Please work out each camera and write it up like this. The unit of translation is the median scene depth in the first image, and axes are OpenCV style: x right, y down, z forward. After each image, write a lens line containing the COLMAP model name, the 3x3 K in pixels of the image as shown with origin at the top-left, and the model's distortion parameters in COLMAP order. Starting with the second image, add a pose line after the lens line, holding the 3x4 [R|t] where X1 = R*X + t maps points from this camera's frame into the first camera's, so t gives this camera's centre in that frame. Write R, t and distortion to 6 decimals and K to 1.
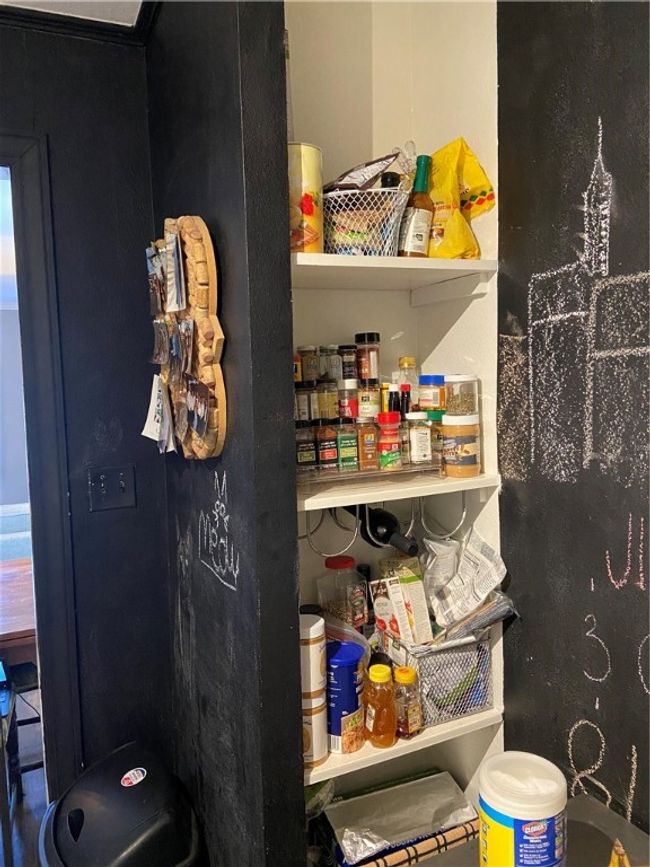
lens RADIAL K [[651.4, 0, 321.5], [0, 651.4, 427.3], [0, 0, 1]] dist [0.057325, -0.033058]
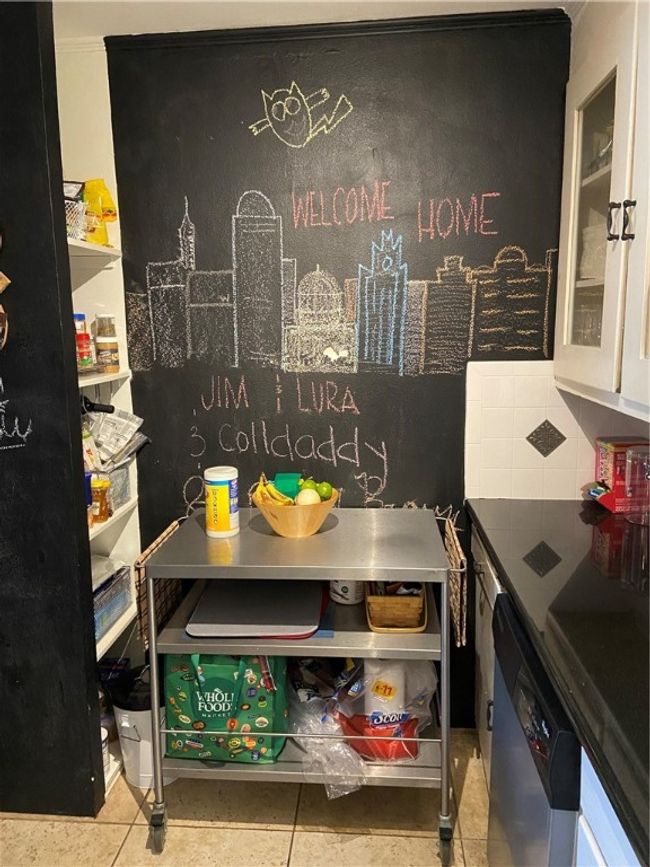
lens RADIAL K [[651.4, 0, 325.9], [0, 651.4, 434.9], [0, 0, 1]] dist [0.057325, -0.033058]
pose [[0.503682, -0.120632, 0.855425, -1.089005], [0.065337, 0.992686, 0.101517, 0.107146], [-0.861415, 0.004759, 0.507879, -0.421437]]
